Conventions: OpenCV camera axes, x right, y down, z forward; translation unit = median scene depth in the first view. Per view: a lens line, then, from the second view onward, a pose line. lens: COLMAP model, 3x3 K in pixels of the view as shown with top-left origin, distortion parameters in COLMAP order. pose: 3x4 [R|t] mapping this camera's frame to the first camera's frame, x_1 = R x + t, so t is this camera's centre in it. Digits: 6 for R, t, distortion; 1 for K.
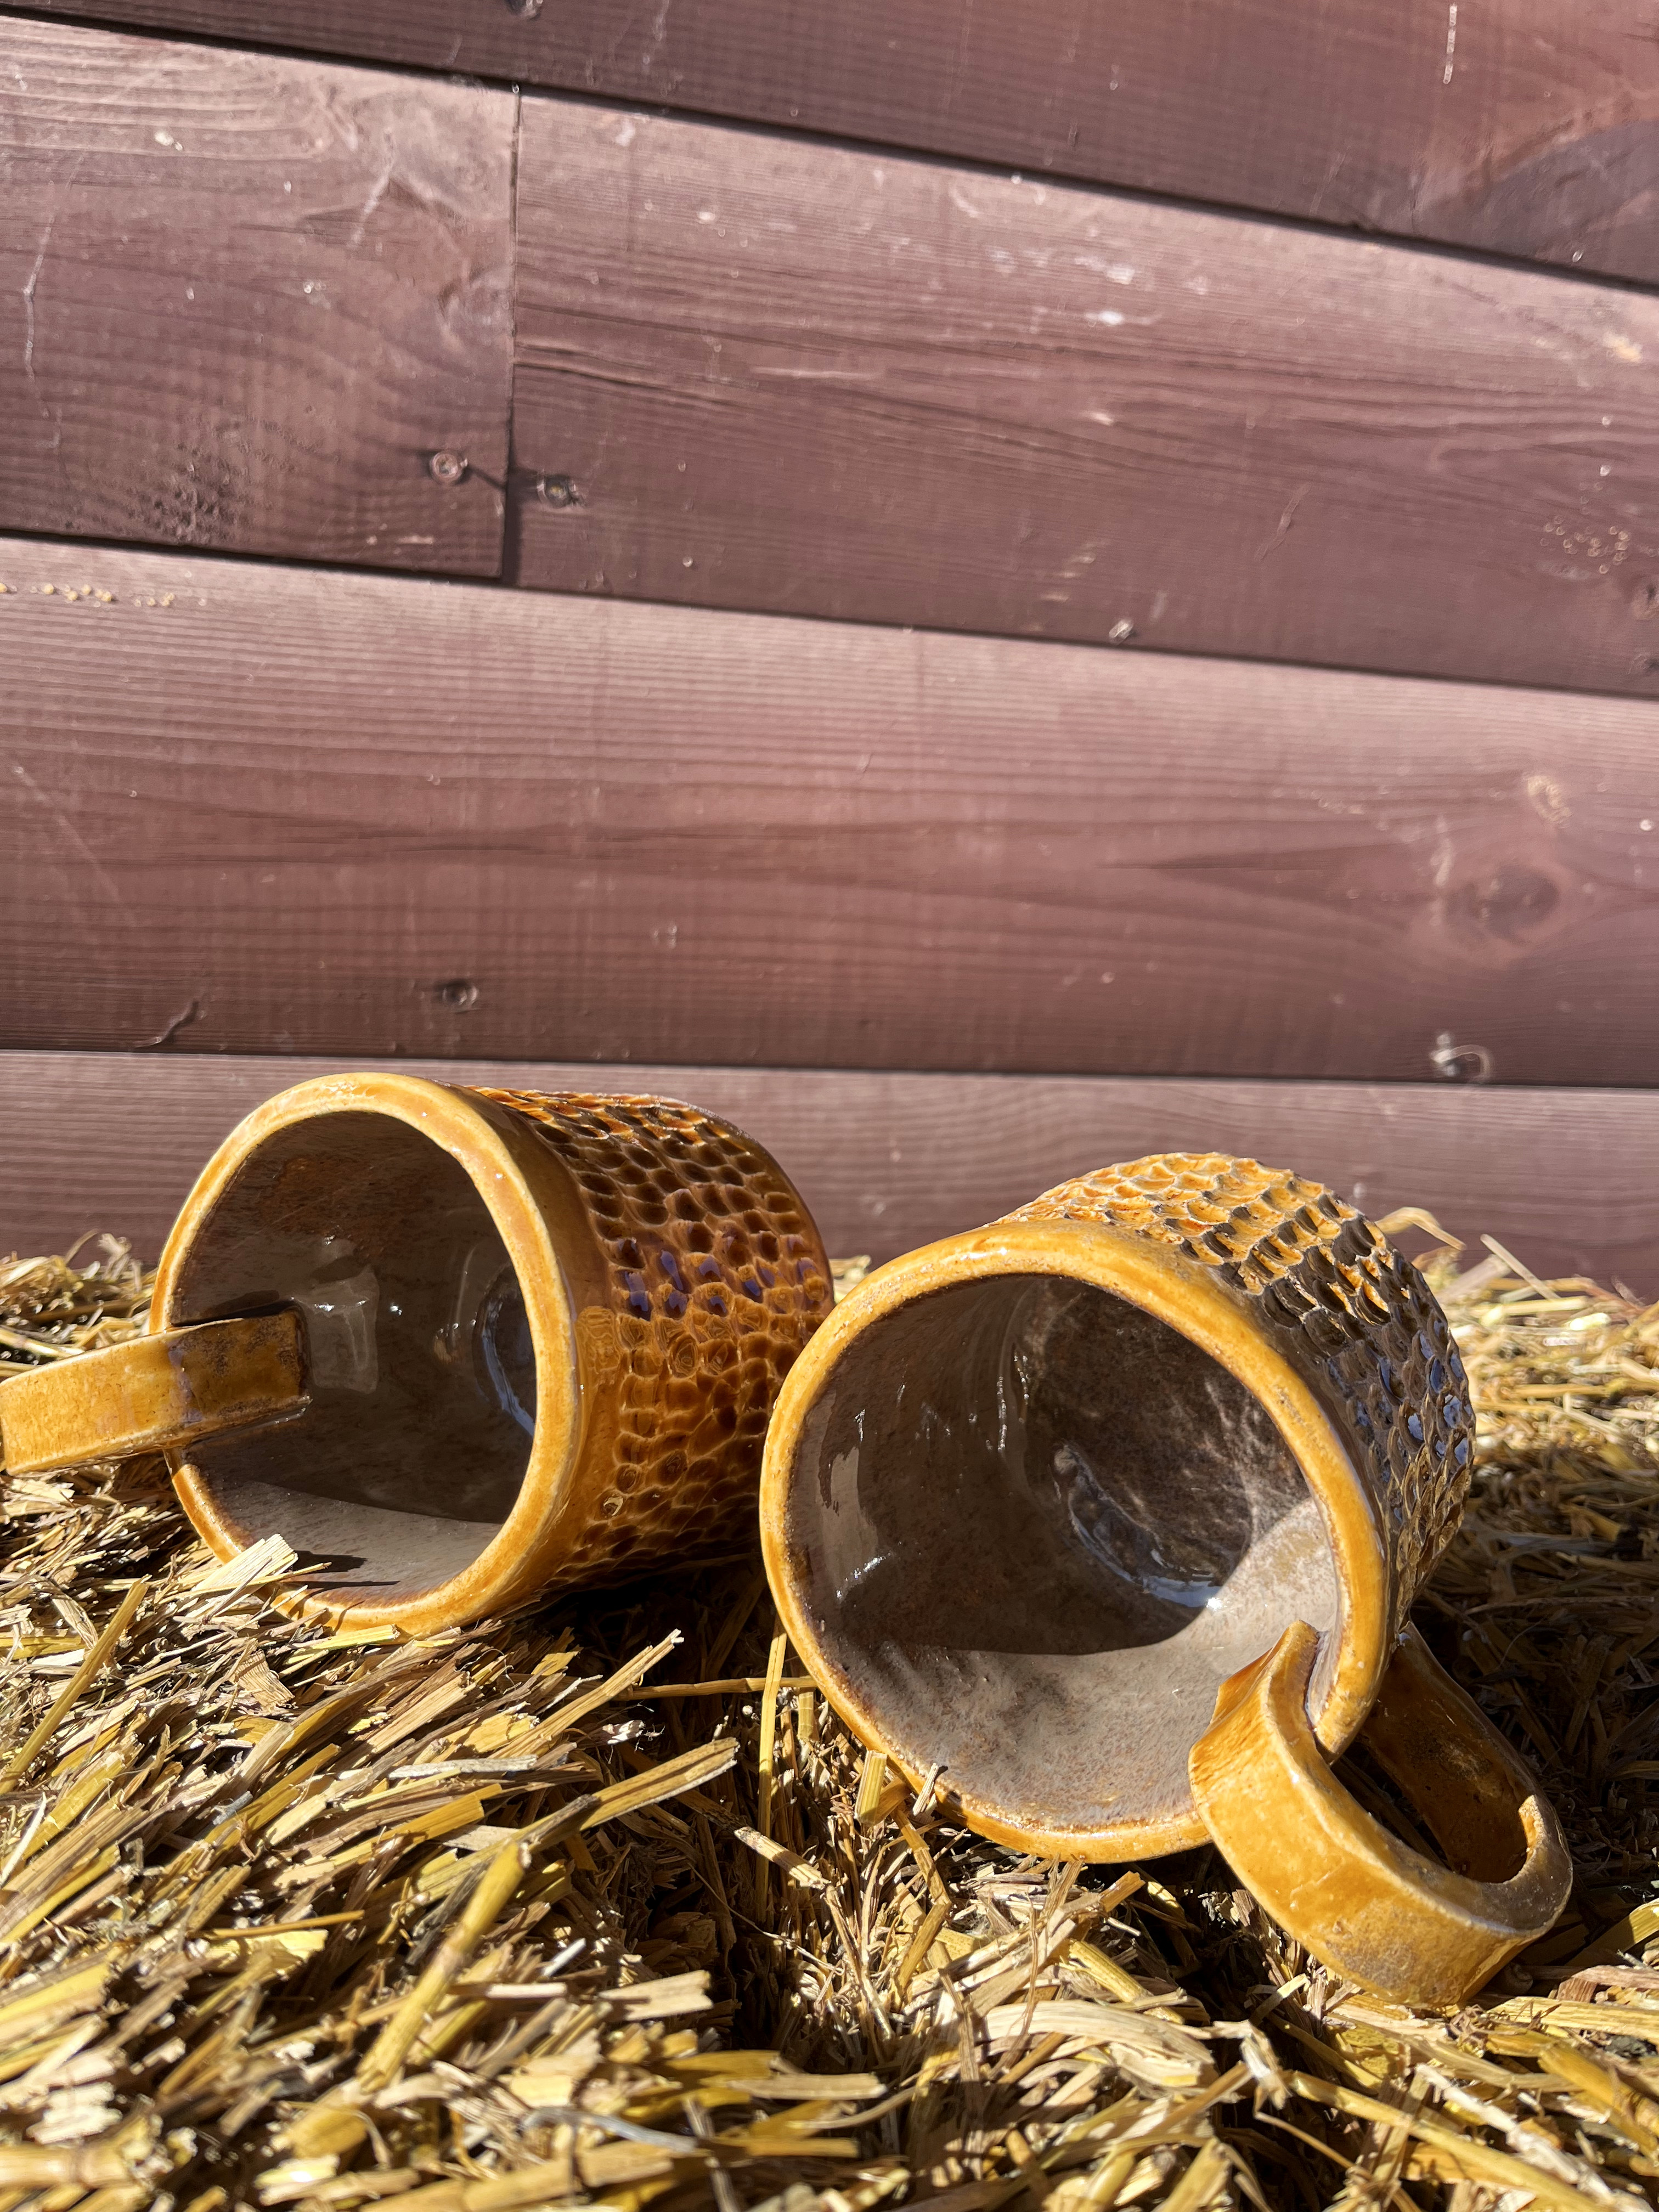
lens RADIAL K [[1616.2, 0, 852.9], [0, 1616.2, 1102.2], [0, 0, 1]] dist [0.010055, -0.019325]
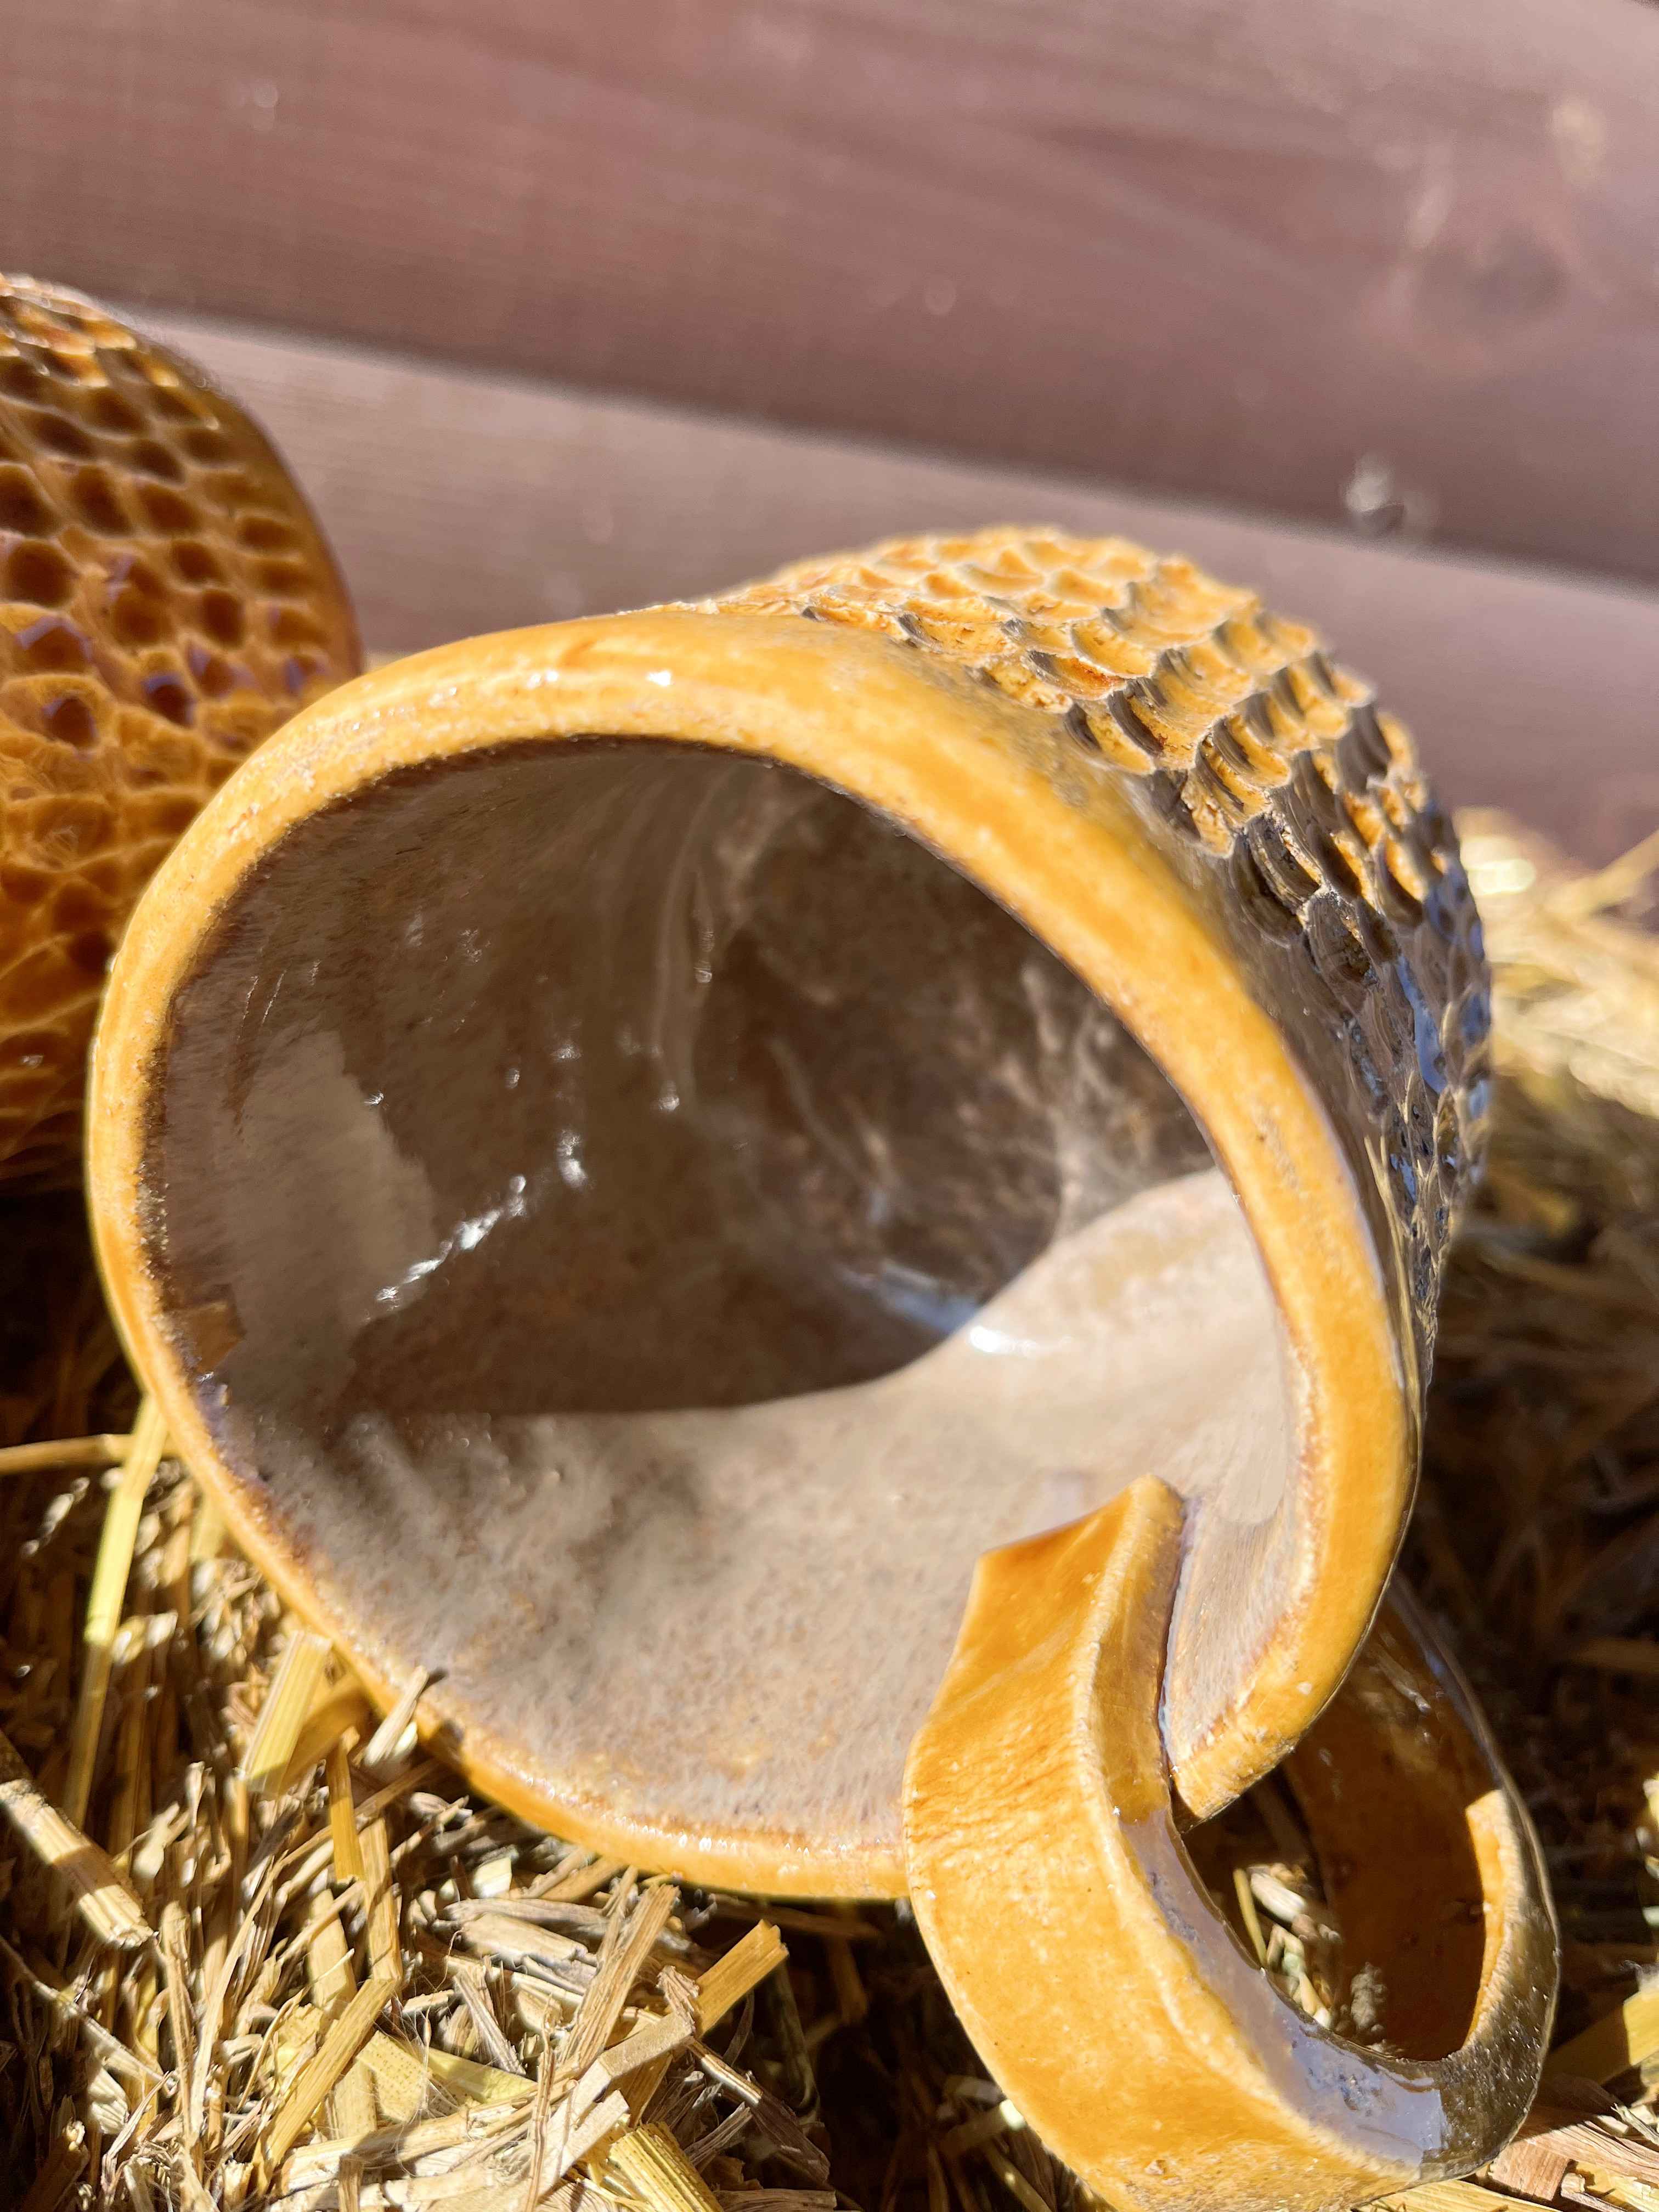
lens RADIAL K [[1707.4, 0, 830.2], [0, 1707.4, 1074.0], [0, 0, 1]] dist [0.006707, -0.057086]
pose [[0.984712, 0.090780, 0.148665, 0.040402], [-0.132409, 0.944640, 0.300204, 0.024262], [-0.113182, -0.315299, 0.942219, 0.264850]]
